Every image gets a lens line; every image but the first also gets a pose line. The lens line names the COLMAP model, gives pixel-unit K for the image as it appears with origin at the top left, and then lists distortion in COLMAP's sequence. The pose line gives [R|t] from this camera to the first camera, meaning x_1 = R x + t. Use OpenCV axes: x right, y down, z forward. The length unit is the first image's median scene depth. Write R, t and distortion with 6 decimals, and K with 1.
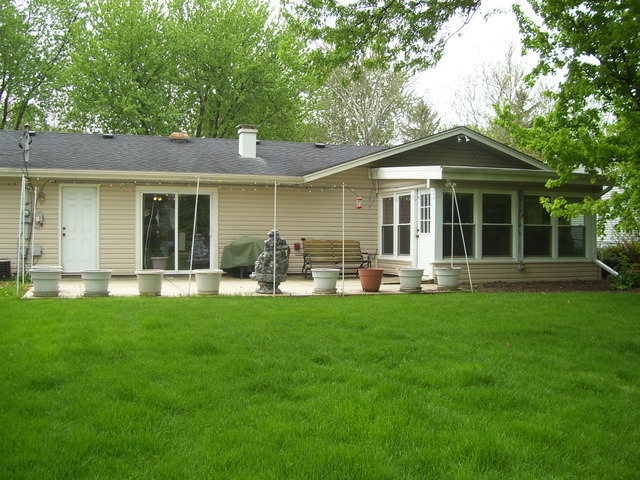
lens RADIAL K [[689.5, 0, 320.0], [0, 689.5, 240.0], [0, 0, 1]] dist [-0.179483, 0.150506]
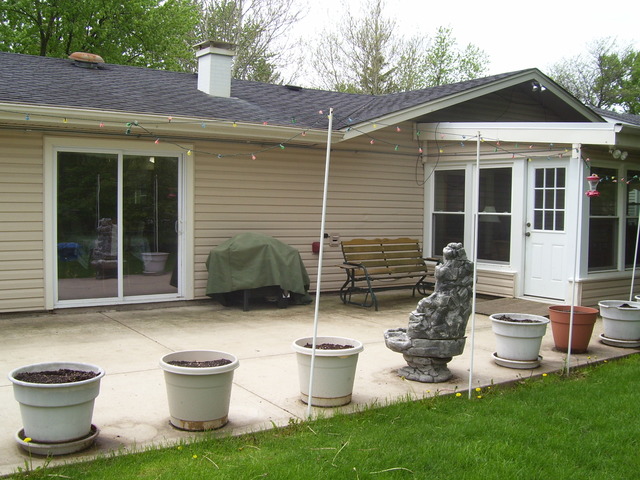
lens RADIAL K [[689.5, 0, 320.0], [0, 689.5, 240.0], [0, 0, 1]] dist [-0.179483, 0.150506]
pose [[0.961077, -0.003458, 0.276259, -0.204775], [-0.010221, 0.998792, 0.048060, -0.027369], [-0.276092, -0.049013, 0.959881, 0.442156]]
